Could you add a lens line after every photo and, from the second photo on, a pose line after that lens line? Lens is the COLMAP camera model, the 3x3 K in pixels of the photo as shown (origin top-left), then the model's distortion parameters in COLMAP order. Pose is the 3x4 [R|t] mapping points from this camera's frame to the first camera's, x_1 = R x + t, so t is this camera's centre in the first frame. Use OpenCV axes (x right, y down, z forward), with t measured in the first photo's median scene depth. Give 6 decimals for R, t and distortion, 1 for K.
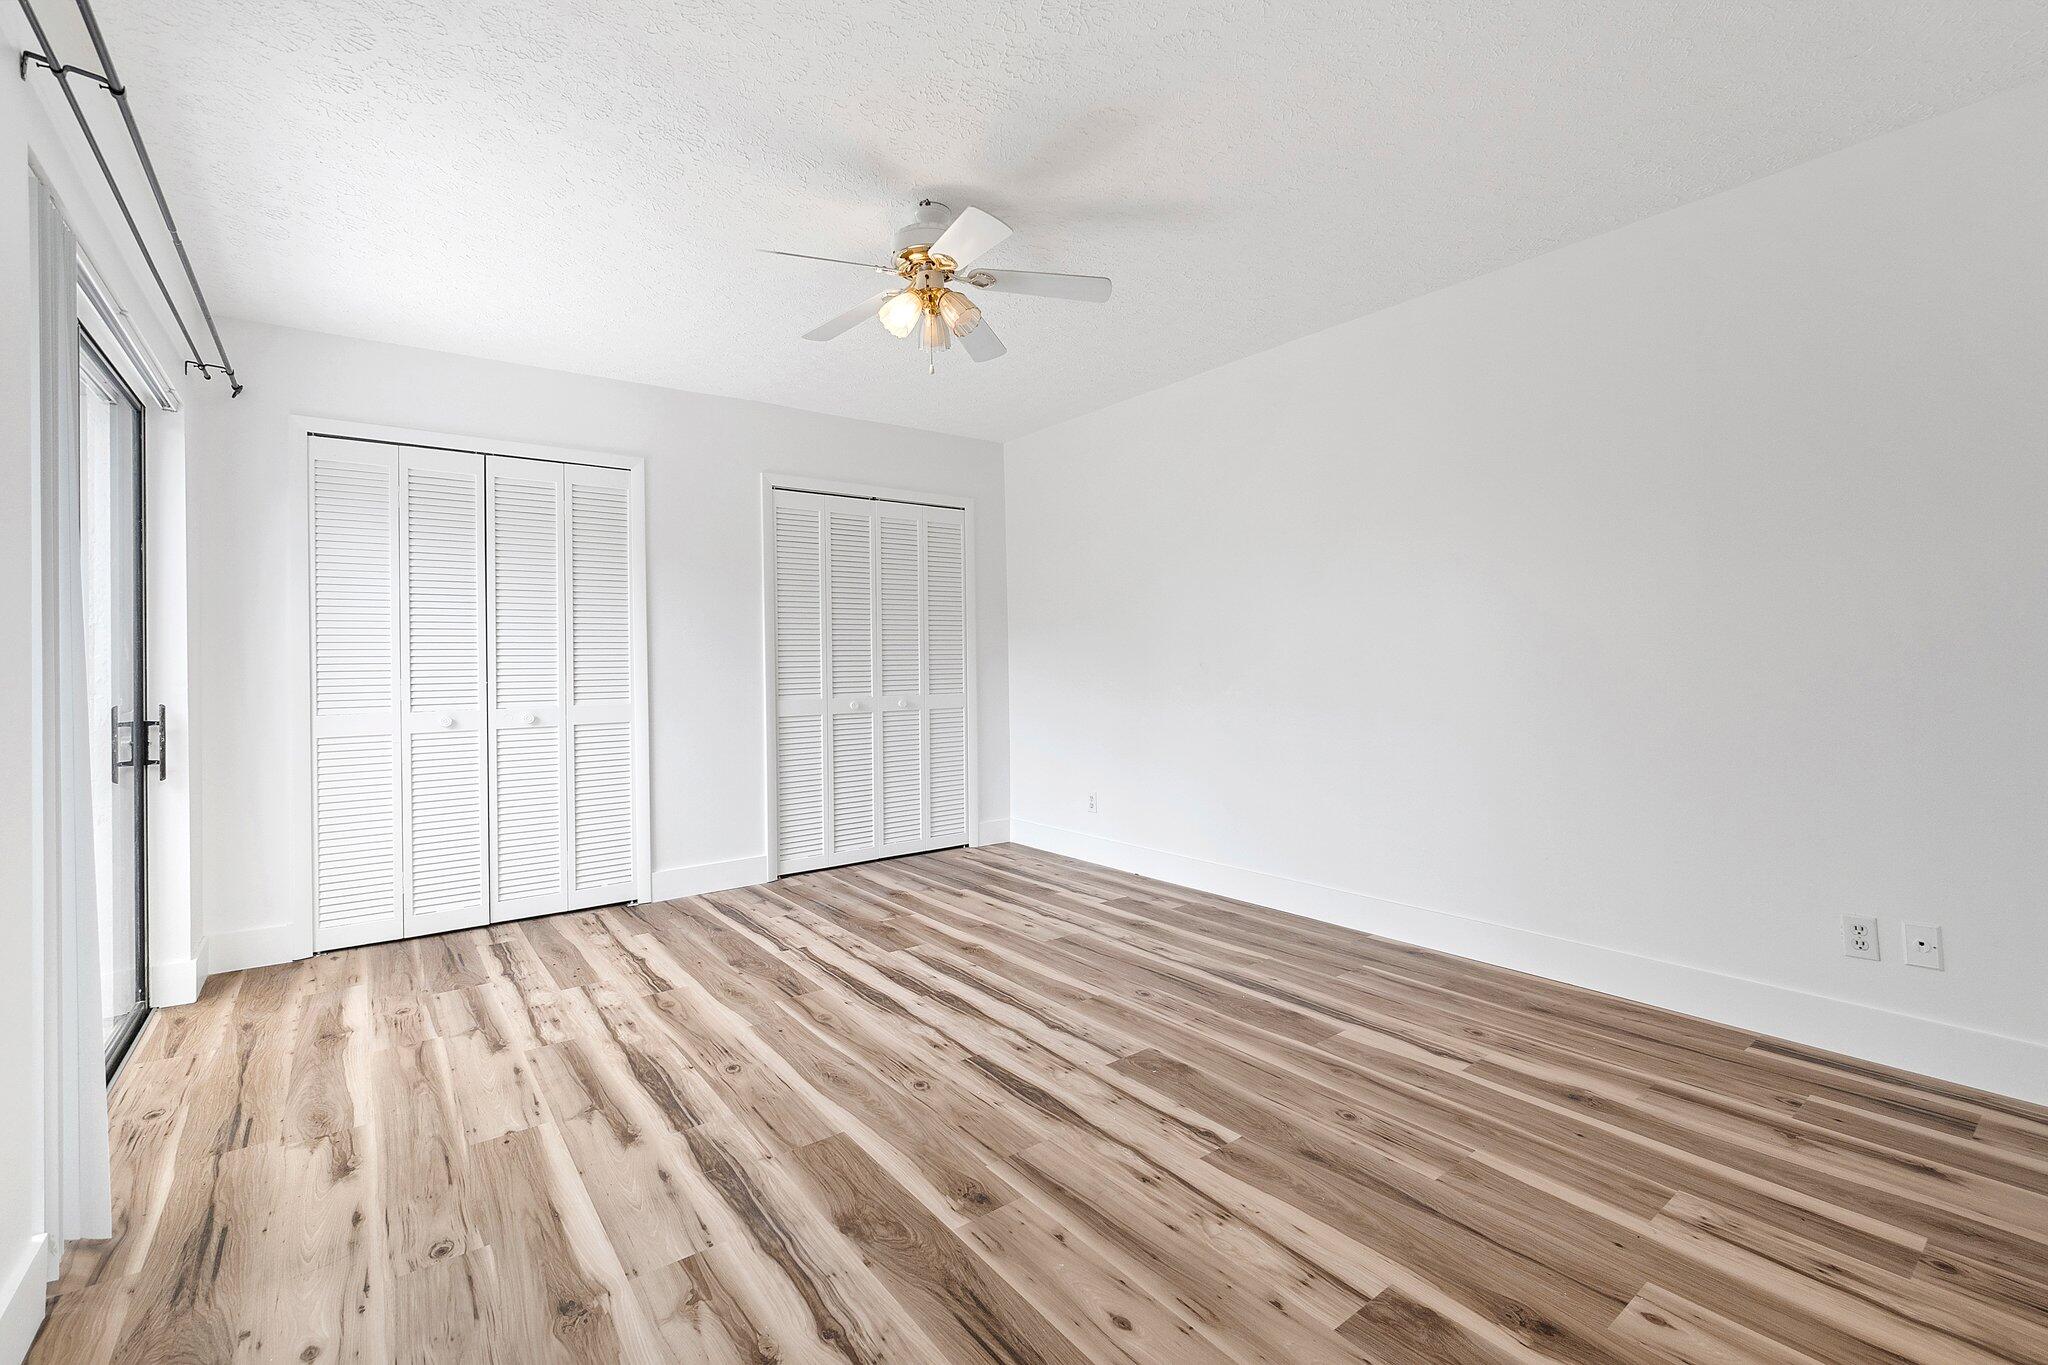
lens RADIAL K [[877.1, 0, 1015.4], [0, 877.1, 675.3], [0, 0, 1]] dist [-0.003837, -0.000283]
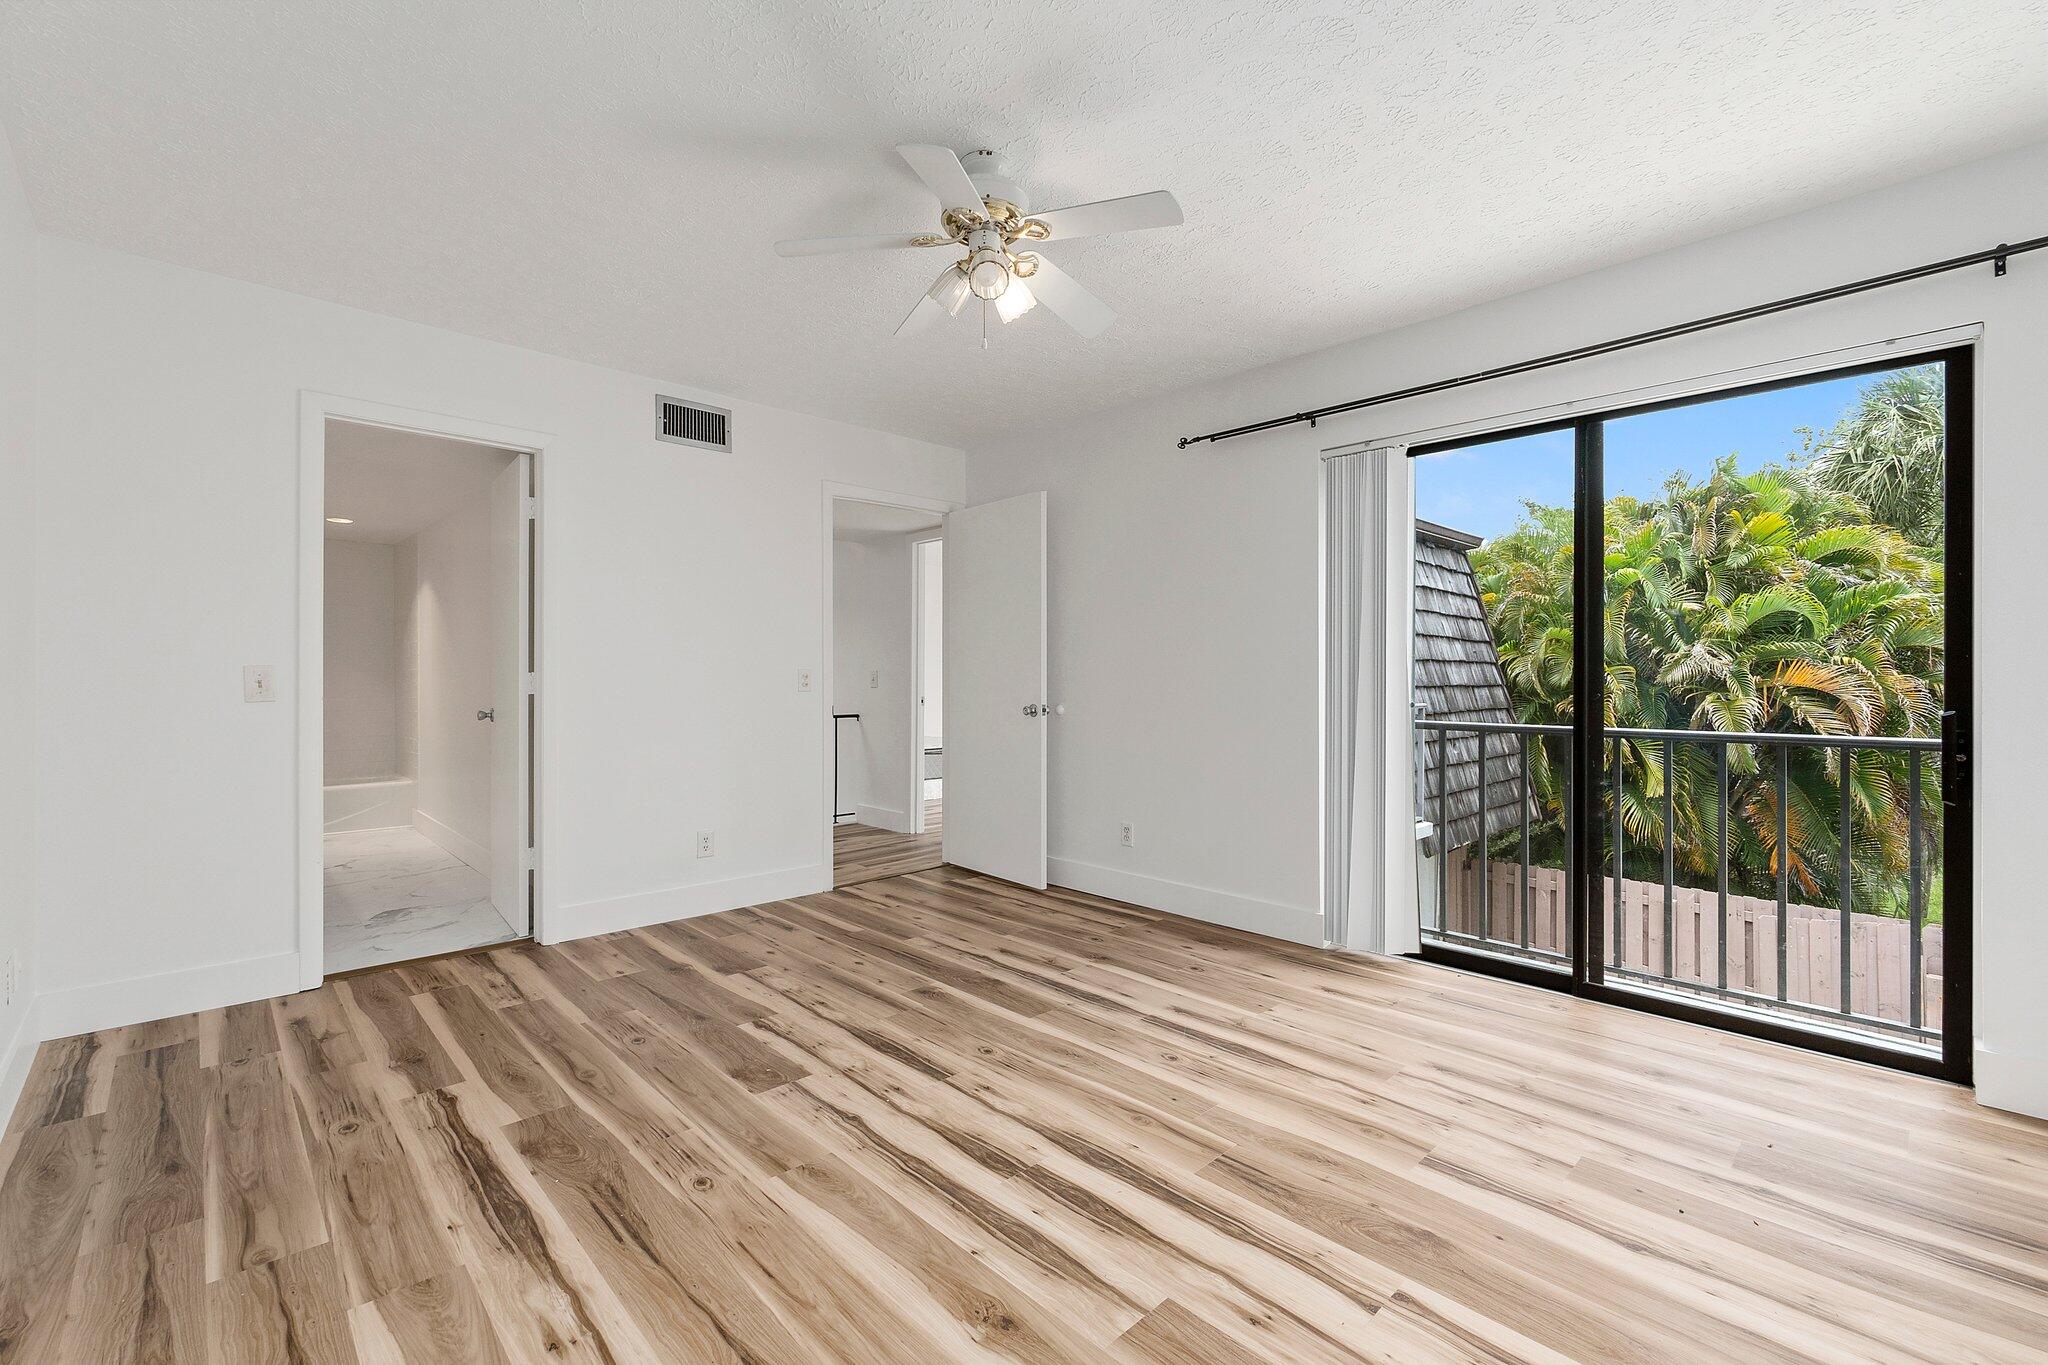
lens RADIAL K [[877.1, 0, 1015.4], [0, 877.1, 675.3], [0, 0, 1]] dist [-0.003837, -0.000283]
pose [[-0.993265, 0.016508, -0.114680, -0.022563], [0.014853, 0.999773, 0.015271, -0.032249], [0.114906, 0.013464, -0.993285, 2.078532]]
